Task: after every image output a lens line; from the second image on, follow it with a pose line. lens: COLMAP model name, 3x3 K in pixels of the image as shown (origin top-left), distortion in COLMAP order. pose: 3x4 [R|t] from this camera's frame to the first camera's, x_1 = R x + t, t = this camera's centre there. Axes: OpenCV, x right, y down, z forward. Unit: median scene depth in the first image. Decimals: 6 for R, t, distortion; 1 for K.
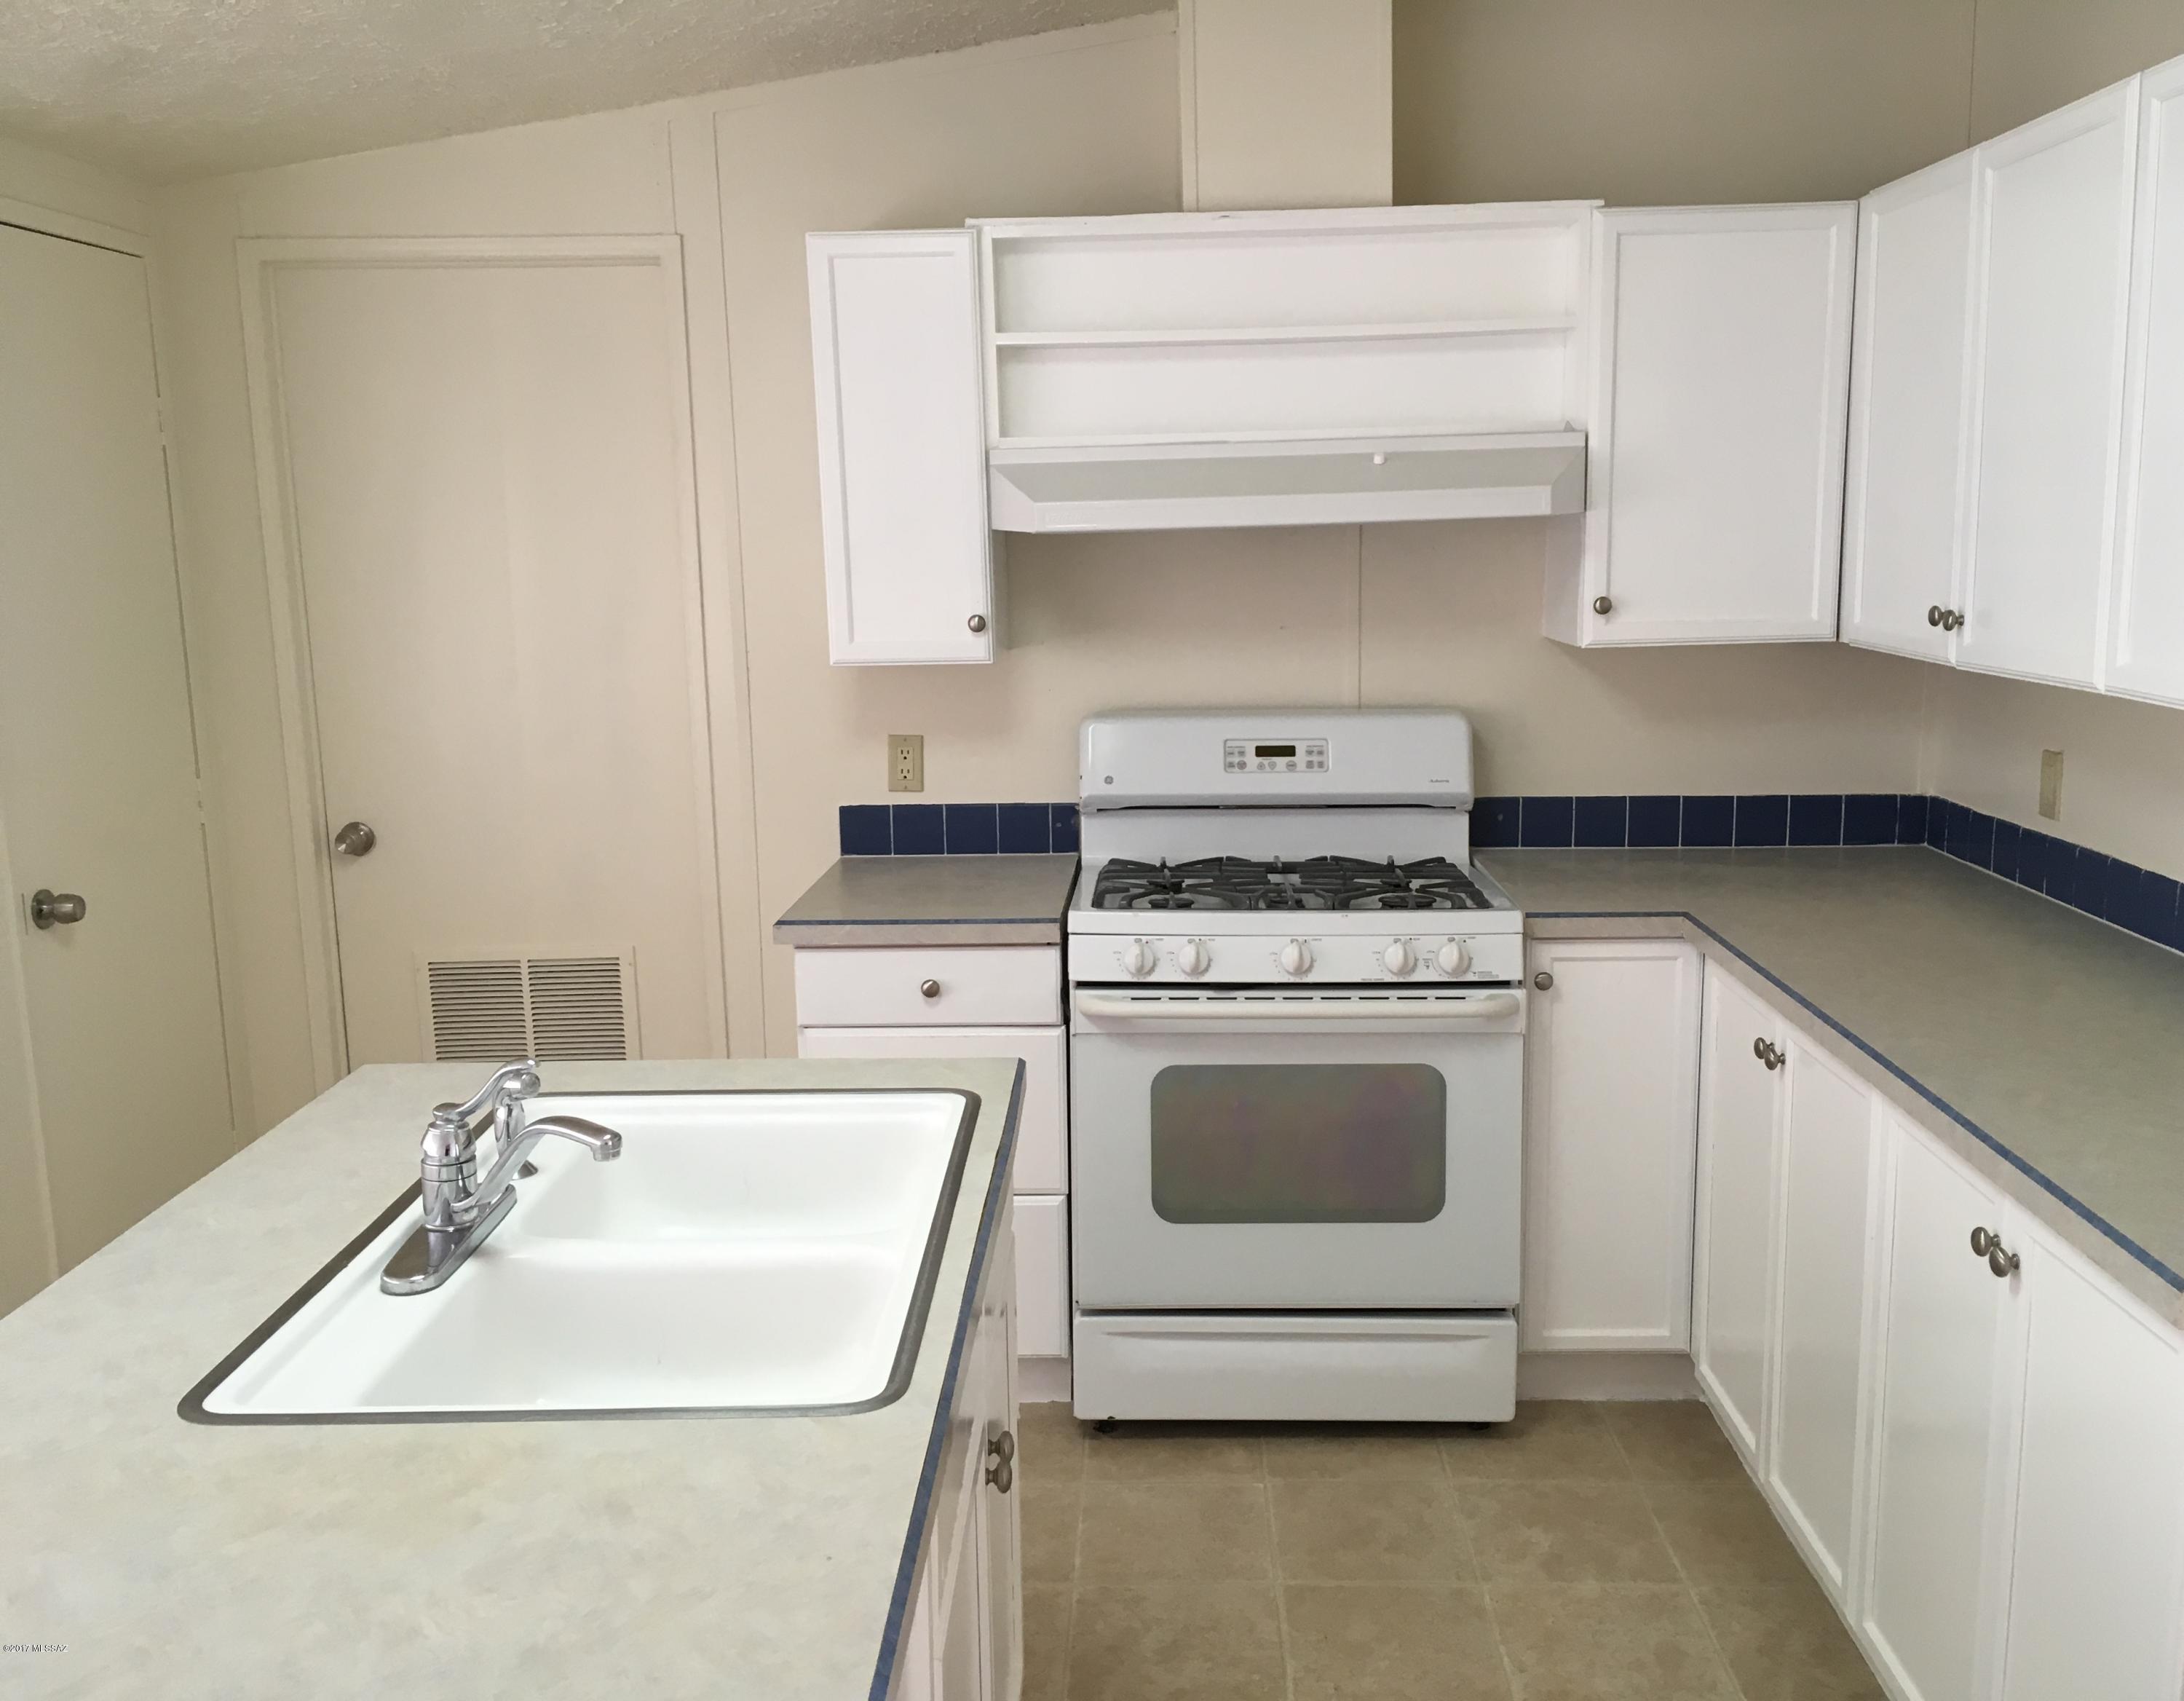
lens RADIAL K [[1932.6, 0, 1161.9], [0, 1932.6, 852.1], [0, 0, 1]] dist [0.029204, -0.021159]
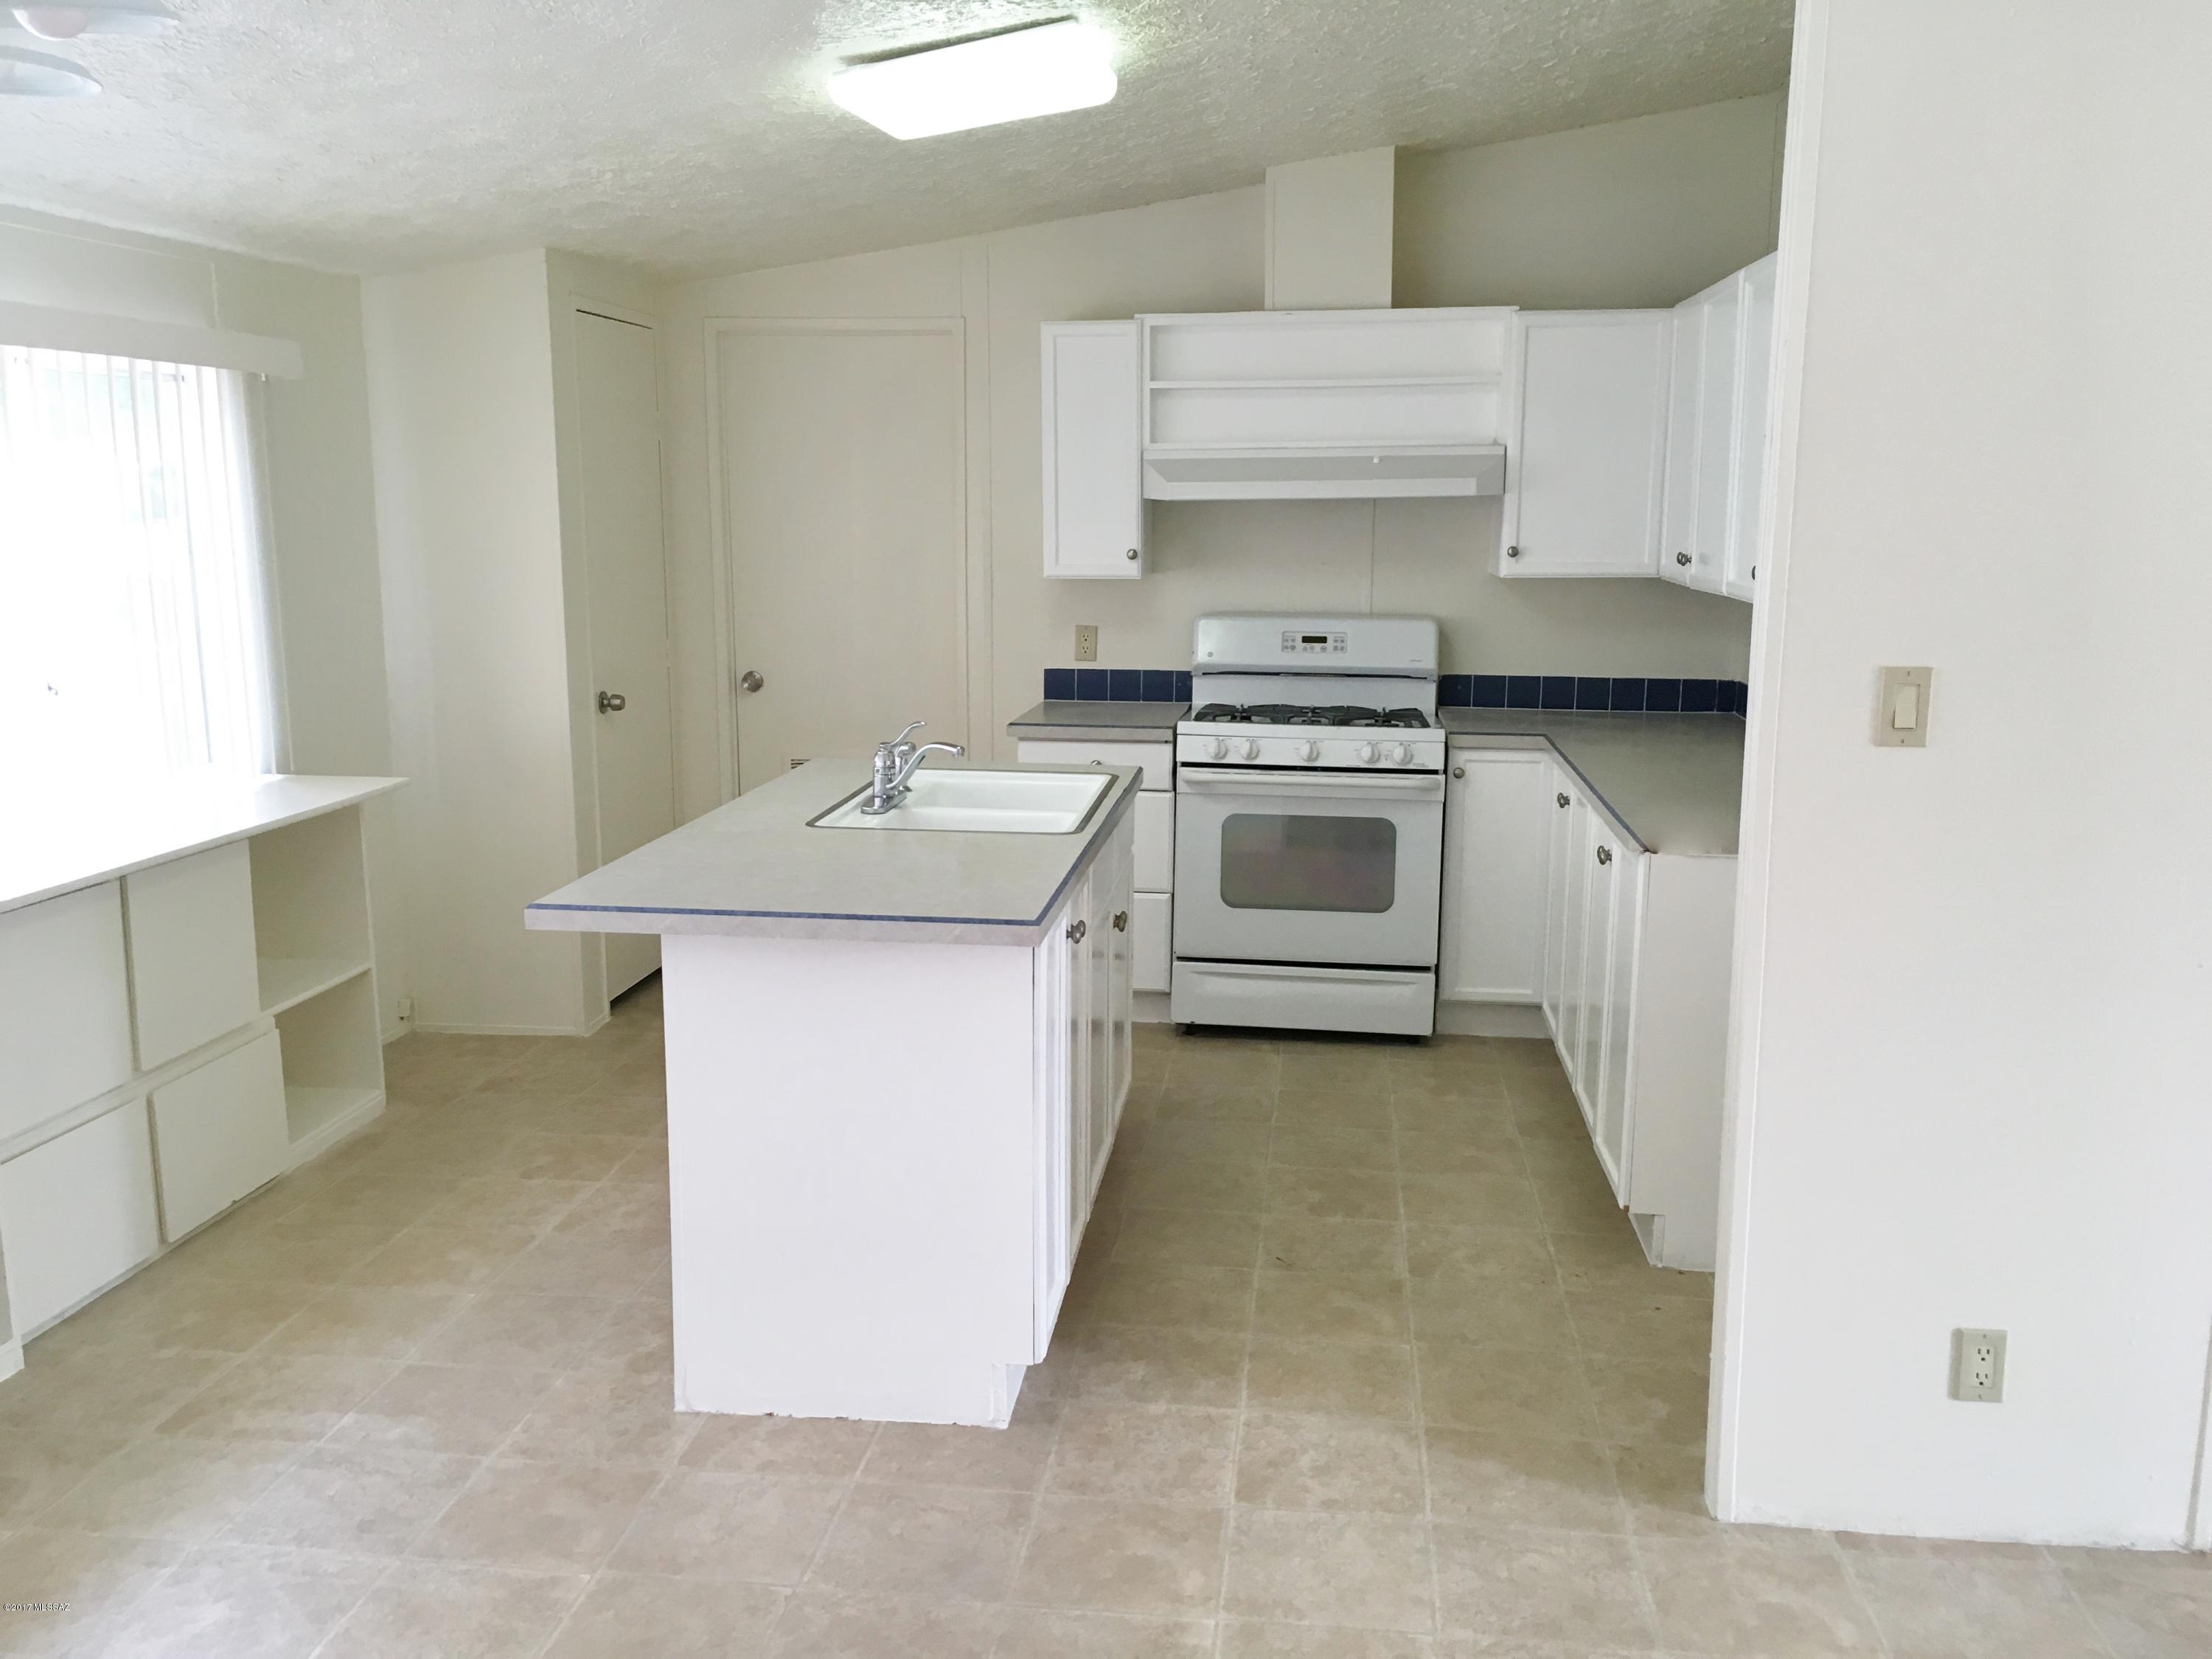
lens RADIAL K [[1924.3, 0, 1101.3], [0, 1924.3, 829.2], [0, 0, 1]] dist [0.011617, -0.001274]
pose [[0.992314, 0.039062, -0.117419, 0.084345], [-0.039086, 0.999234, 0.002101, 0.119478], [0.117411, 0.002504, 0.993080, -0.669512]]
